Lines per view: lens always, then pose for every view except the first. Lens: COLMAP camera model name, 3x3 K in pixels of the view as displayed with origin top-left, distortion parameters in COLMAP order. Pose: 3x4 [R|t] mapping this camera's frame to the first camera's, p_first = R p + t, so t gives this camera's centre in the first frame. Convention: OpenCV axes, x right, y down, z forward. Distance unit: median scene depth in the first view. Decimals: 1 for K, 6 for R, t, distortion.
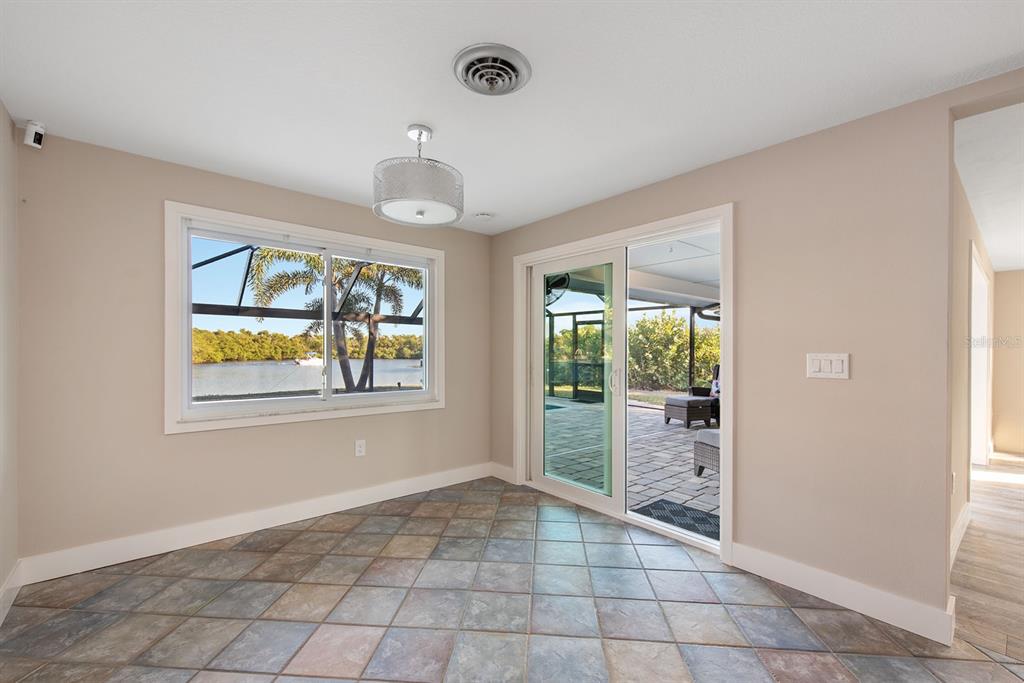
lens RADIAL K [[431.6, 0, 515.6], [0, 431.6, 354.0], [0, 0, 1]] dist [0.000322, -0.000553]
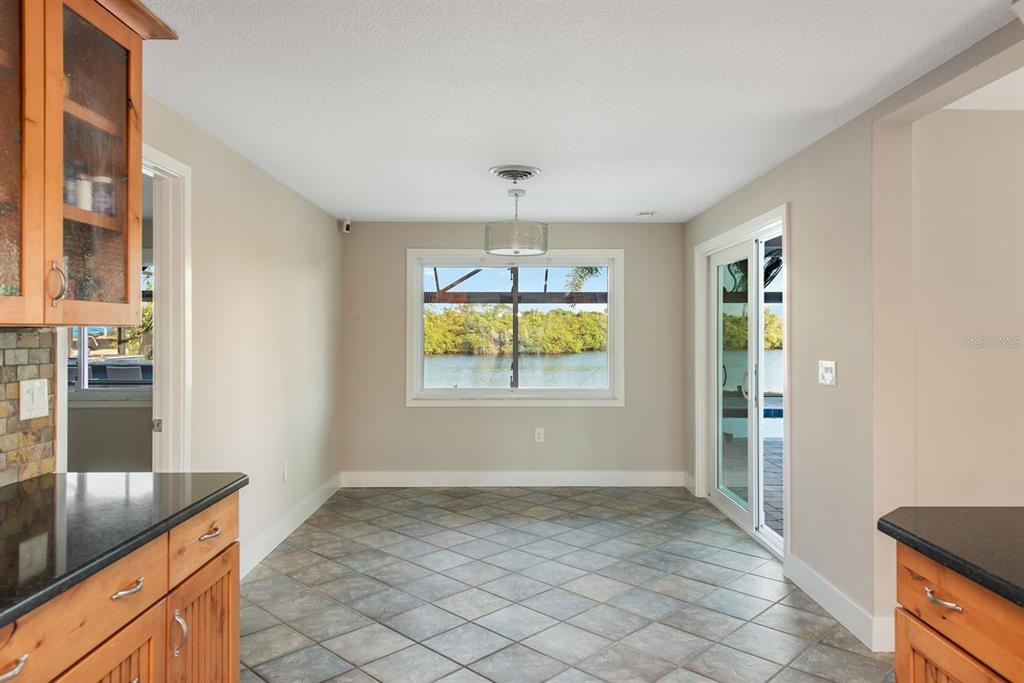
lens RADIAL K [[683.2, 0, 511.5], [0, 683.2, 329.1], [0, 0, 1]] dist [0.021654, -0.001235]
pose [[0.759037, -0.013382, -0.650909, 0.204787], [0.001771, 0.999827, -0.018489, -0.007691], [0.651045, 0.012881, 0.758930, -0.113298]]
